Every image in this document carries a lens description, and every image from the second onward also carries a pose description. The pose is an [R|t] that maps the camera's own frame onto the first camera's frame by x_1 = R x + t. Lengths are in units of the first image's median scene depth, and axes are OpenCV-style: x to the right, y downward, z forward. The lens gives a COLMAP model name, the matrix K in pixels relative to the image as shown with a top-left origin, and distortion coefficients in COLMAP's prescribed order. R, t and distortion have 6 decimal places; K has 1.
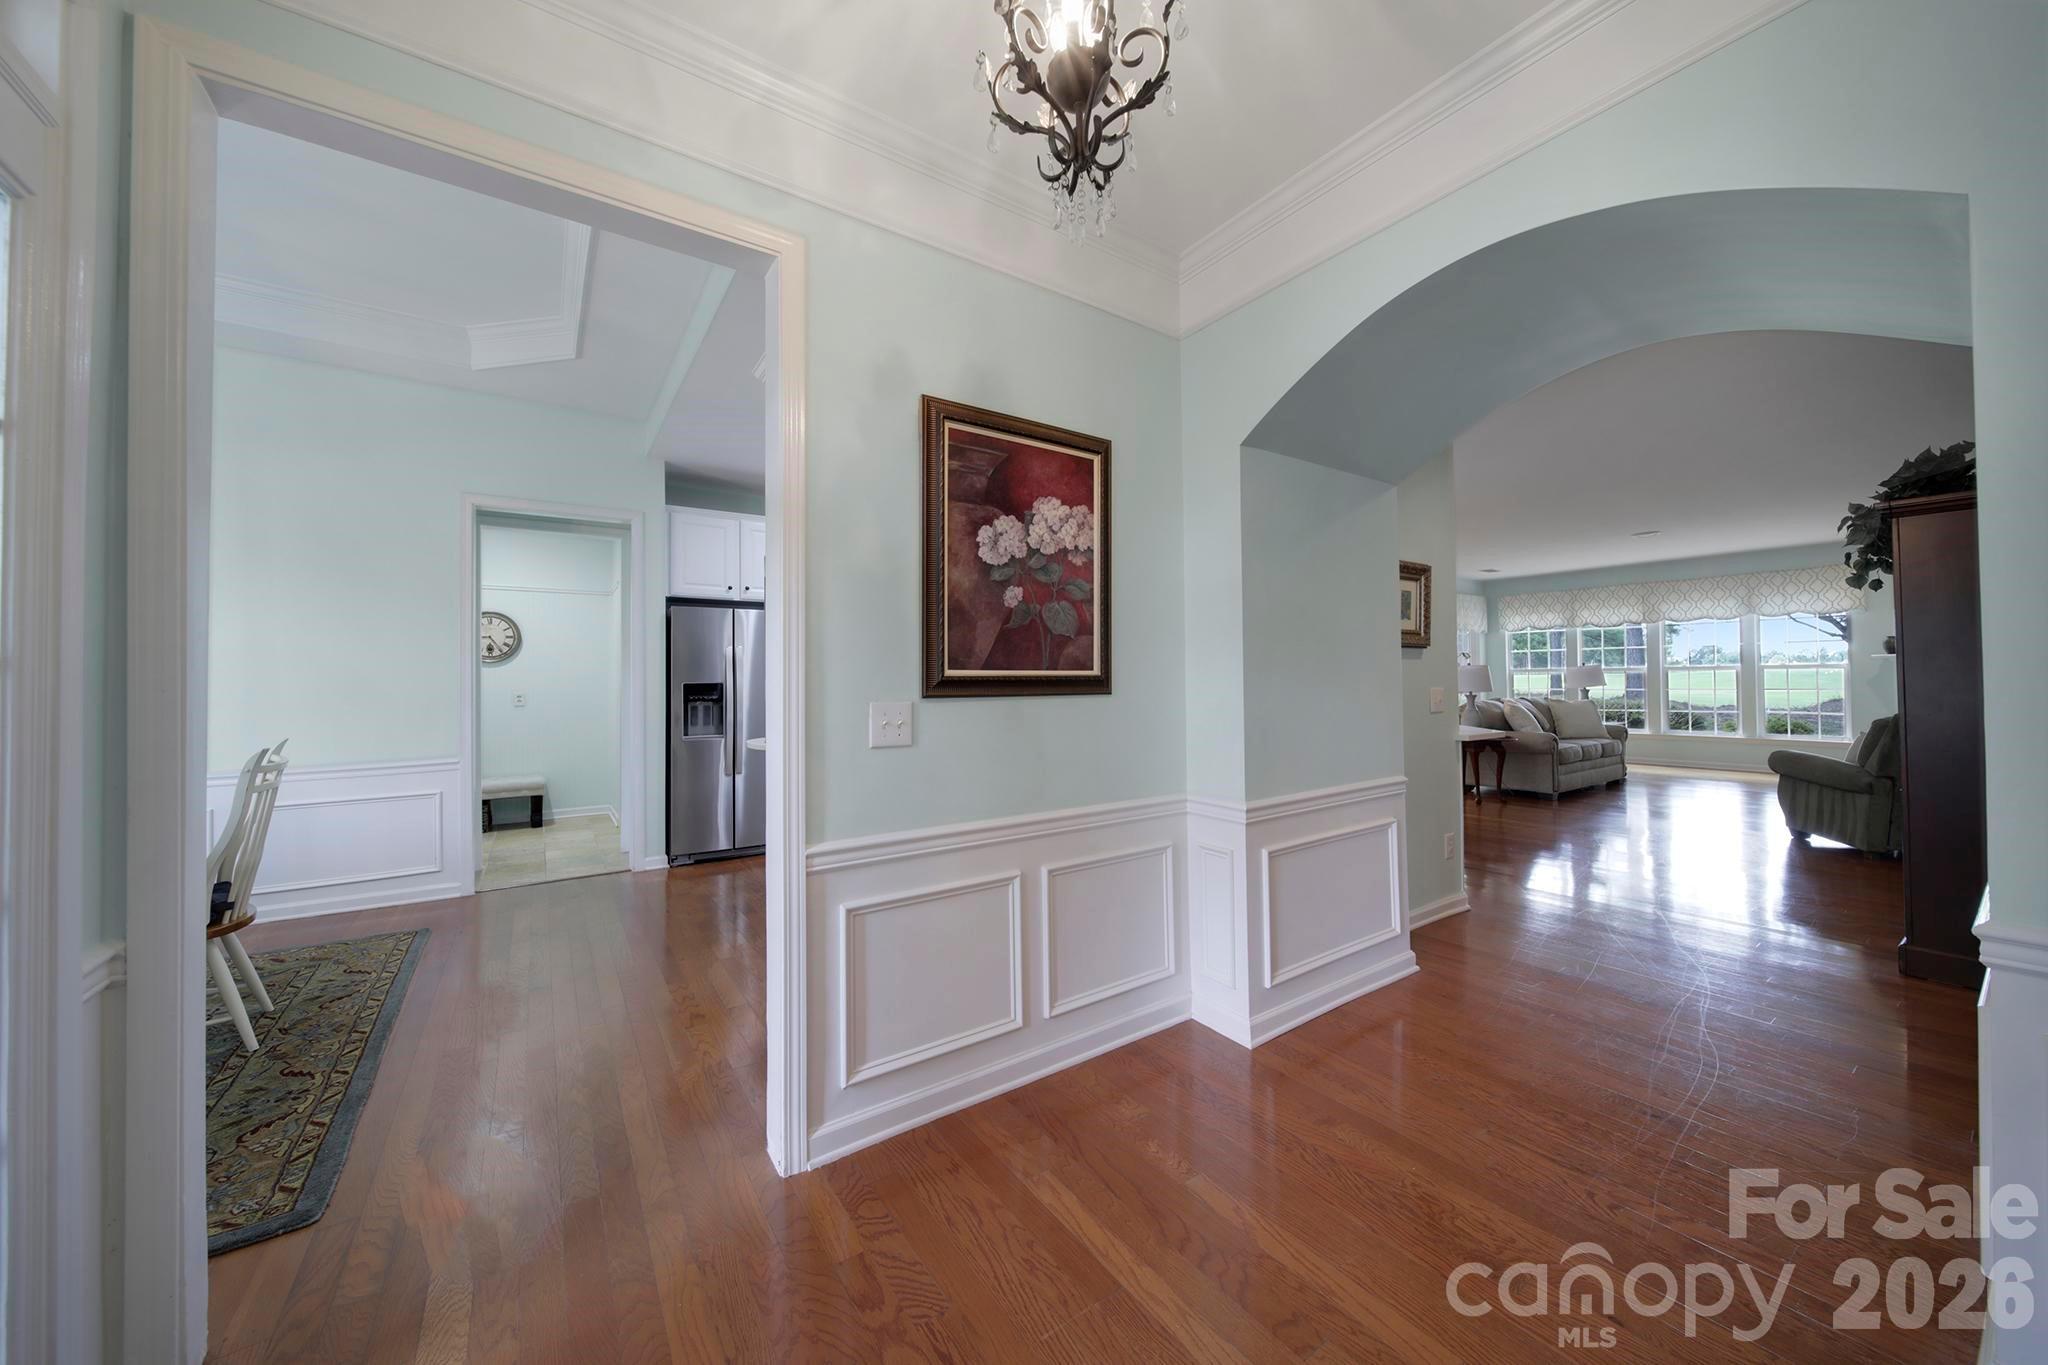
lens RADIAL K [[727.1, 0, 1010.5], [0, 727.1, 673.4], [0, 0, 1]] dist [0.000669, -0.000144]
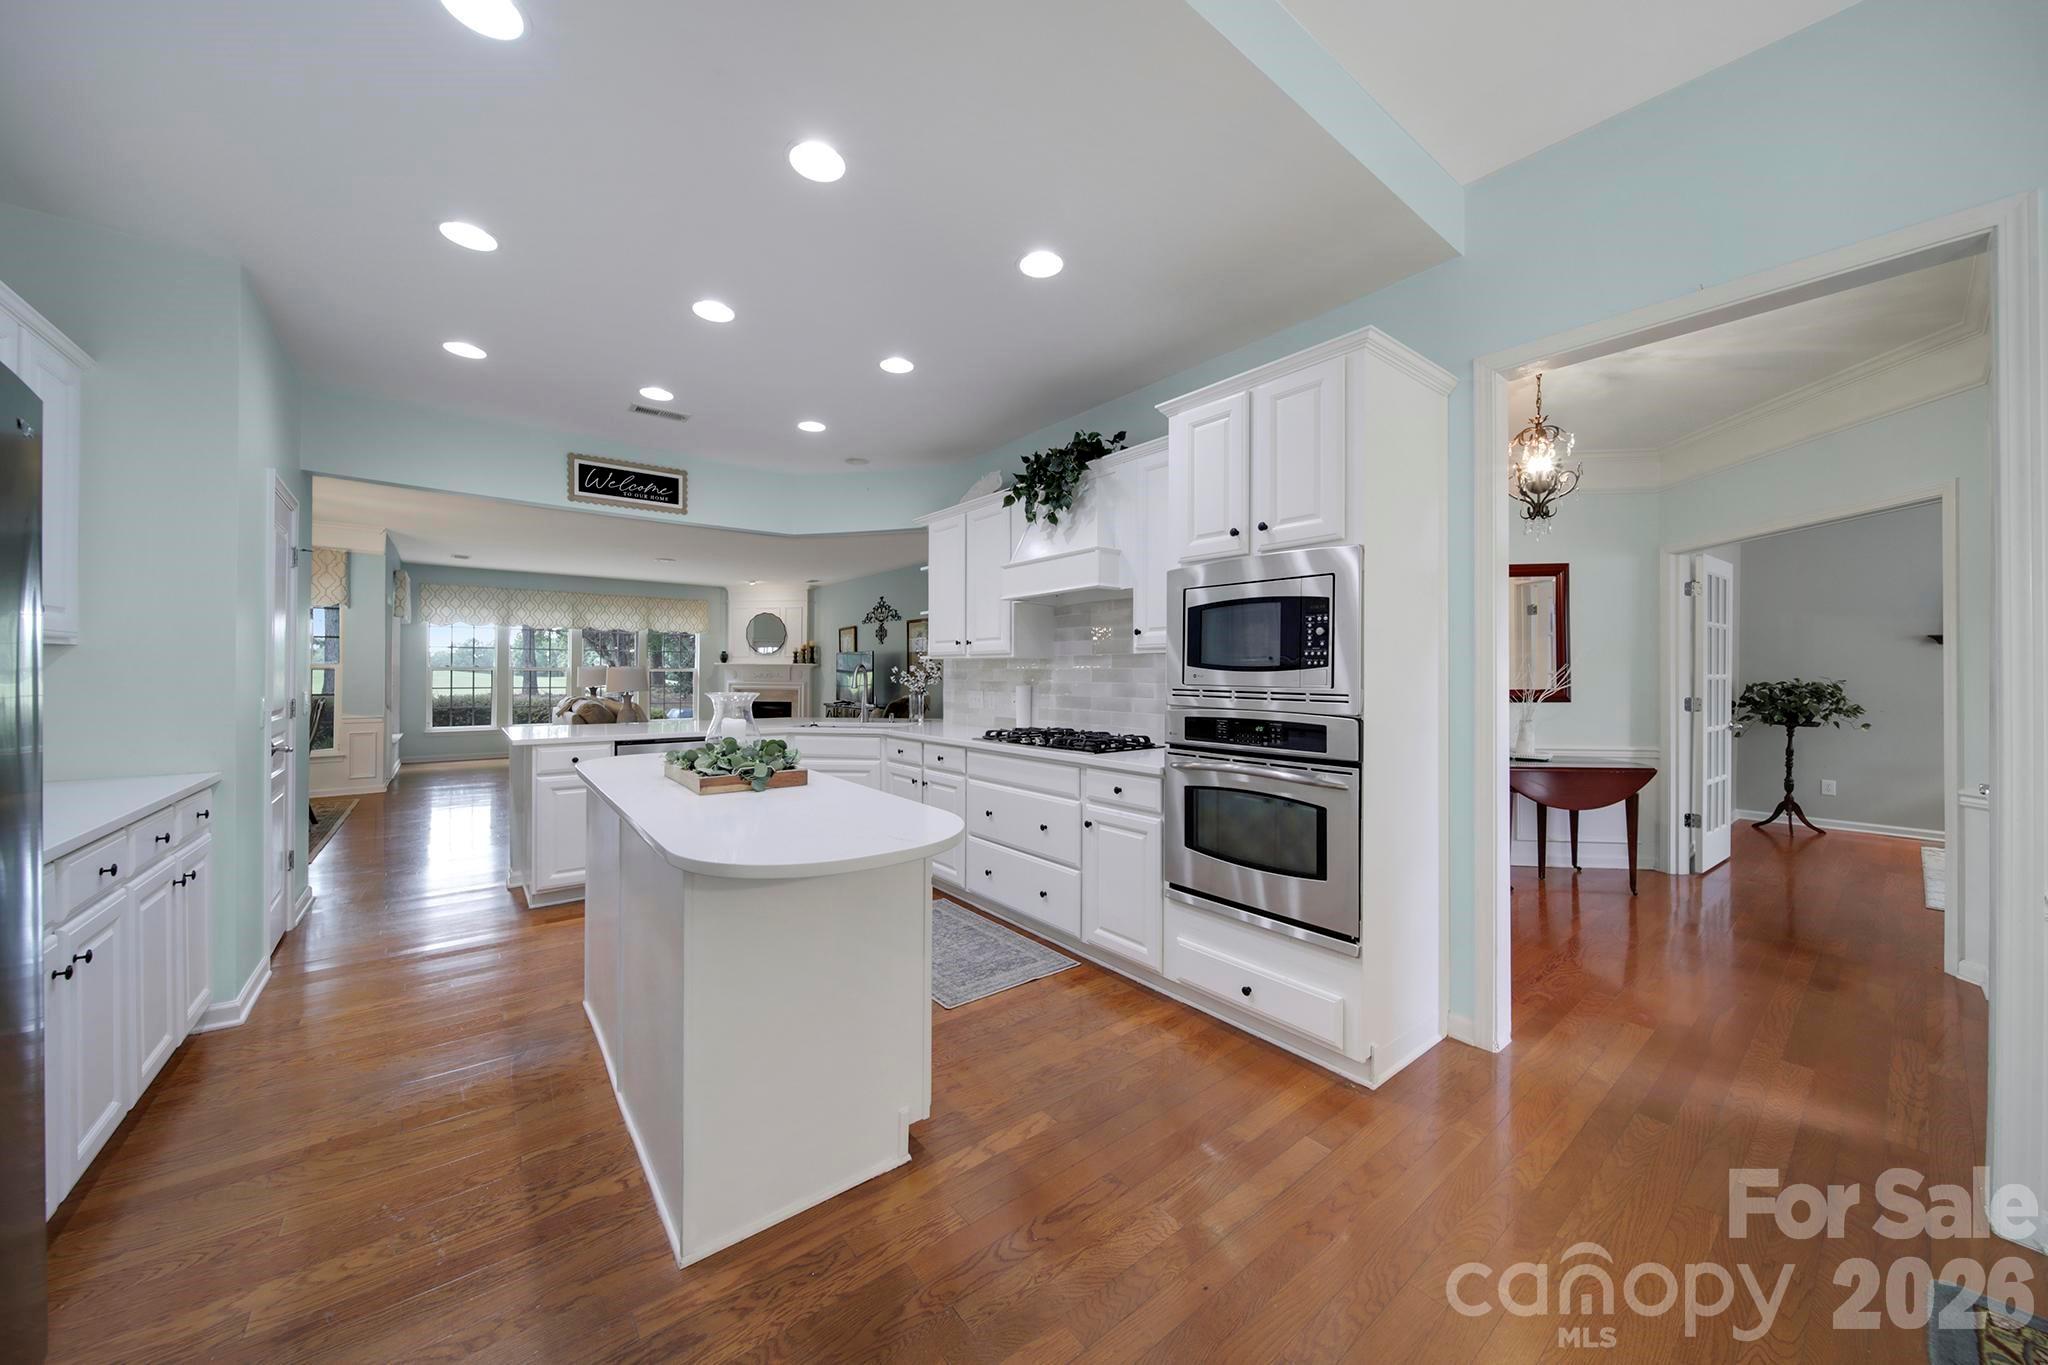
lens RADIAL K [[727.1, 0, 1018.6], [0, 727.1, 670.1], [0, 0, 1]] dist [0.000669, -0.000144]
pose [[-0.064857, 0.014539, 0.997789, -0.445245], [-0.017079, 0.999731, -0.015678, 0.002440], [-0.997748, -0.018058, -0.064591, 0.573425]]
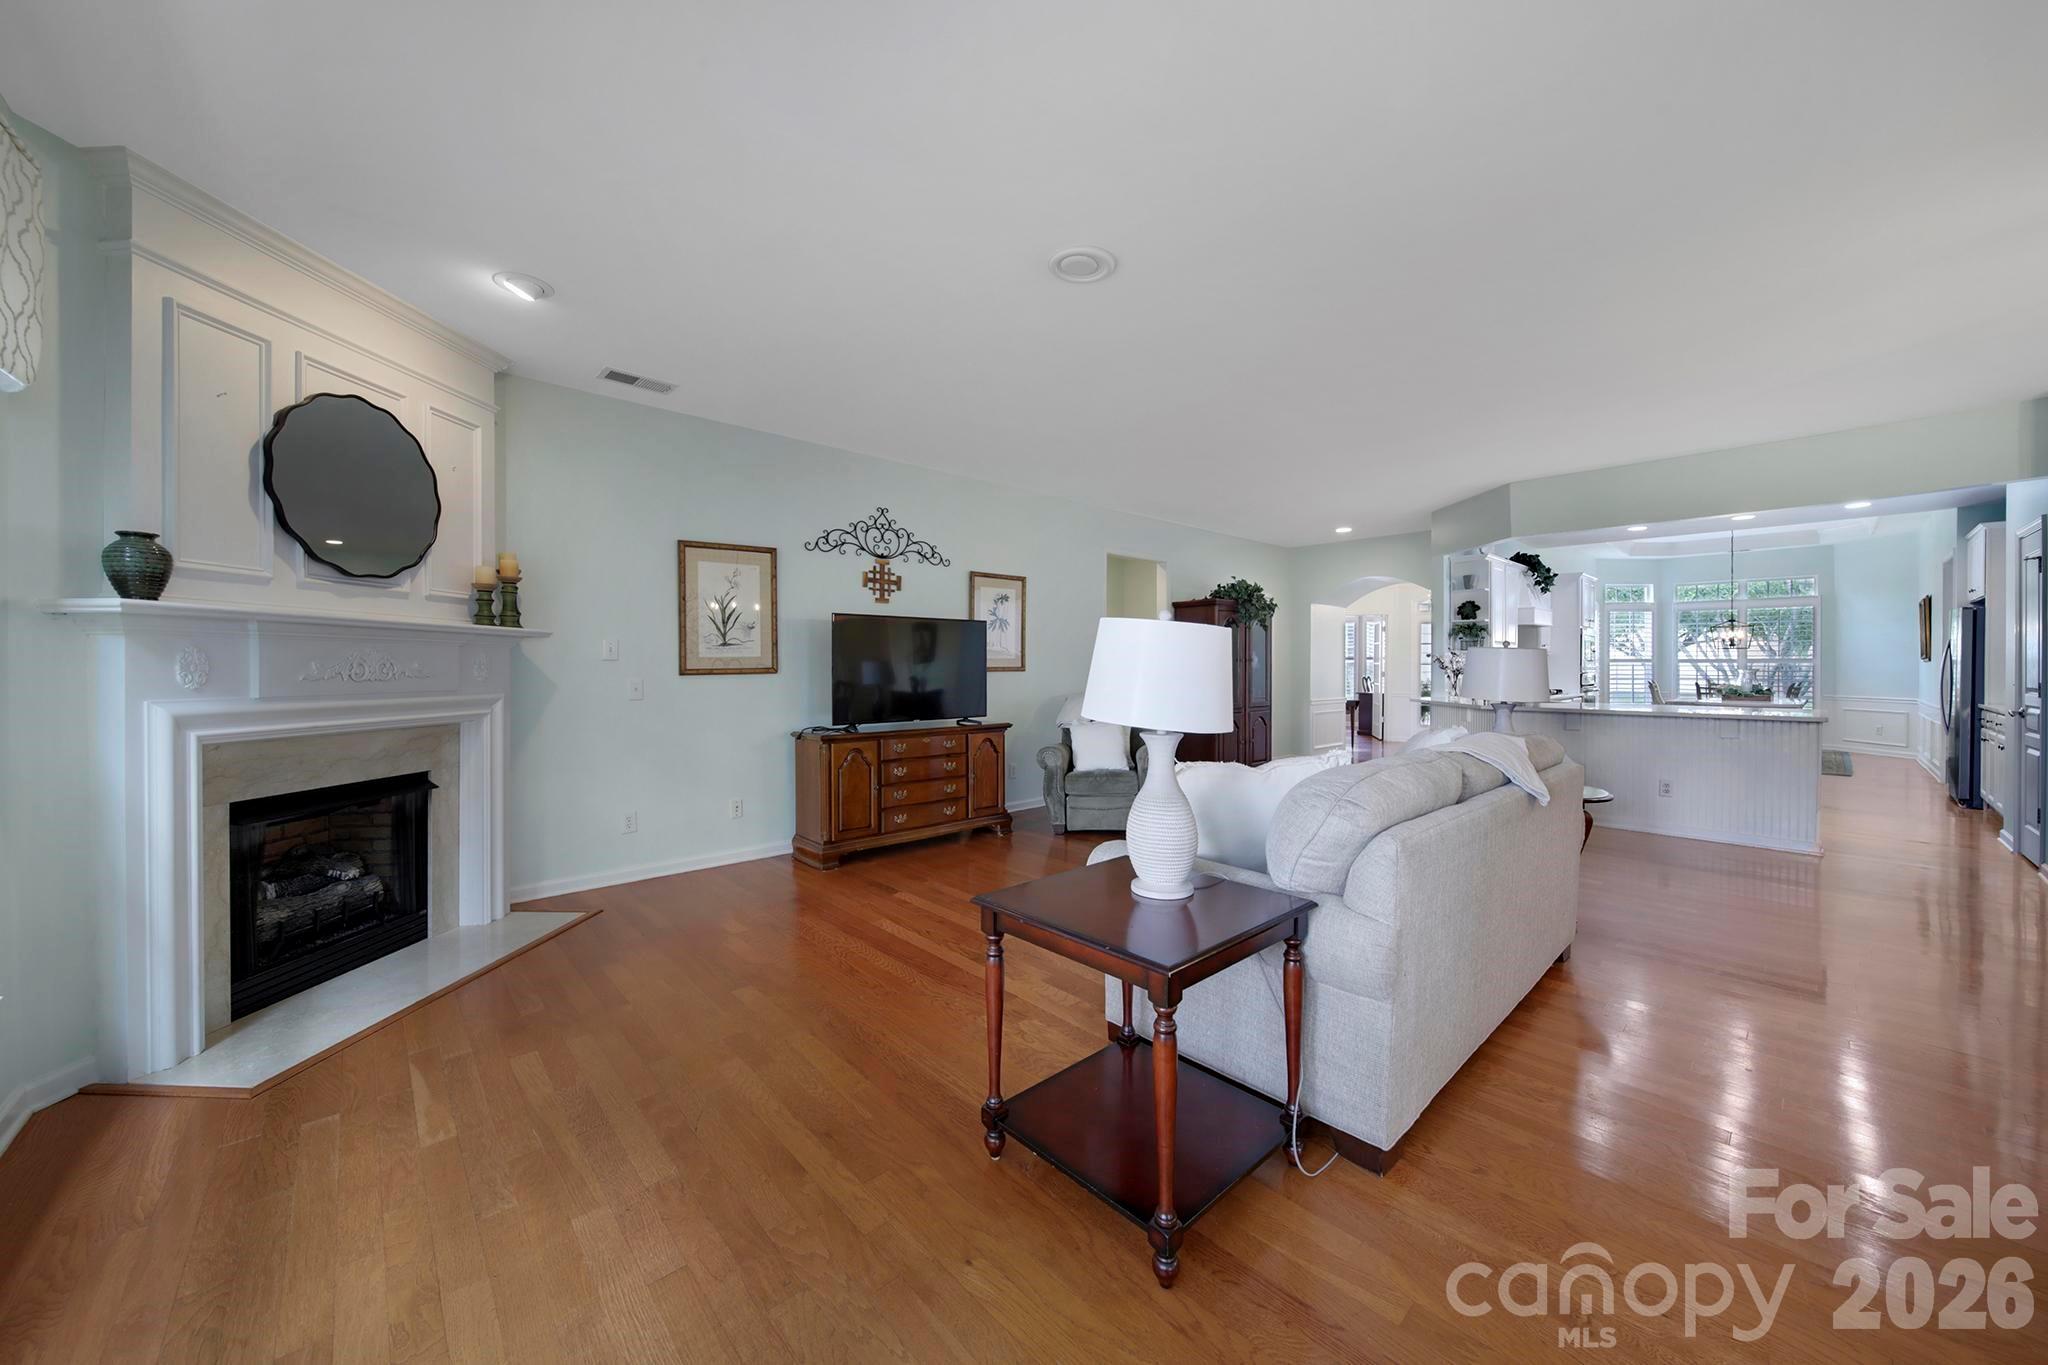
lens RADIAL K [[727.1, 0, 1029.5], [0, 727.1, 672.4], [0, 0, 1]] dist [0.000669, -0.000144]
pose [[-0.984603, 0.012056, -0.174389, 1.130029], [0.011997, 0.999927, 0.001392, 0.005561], [0.174393, -0.000721, -0.984676, 1.597170]]
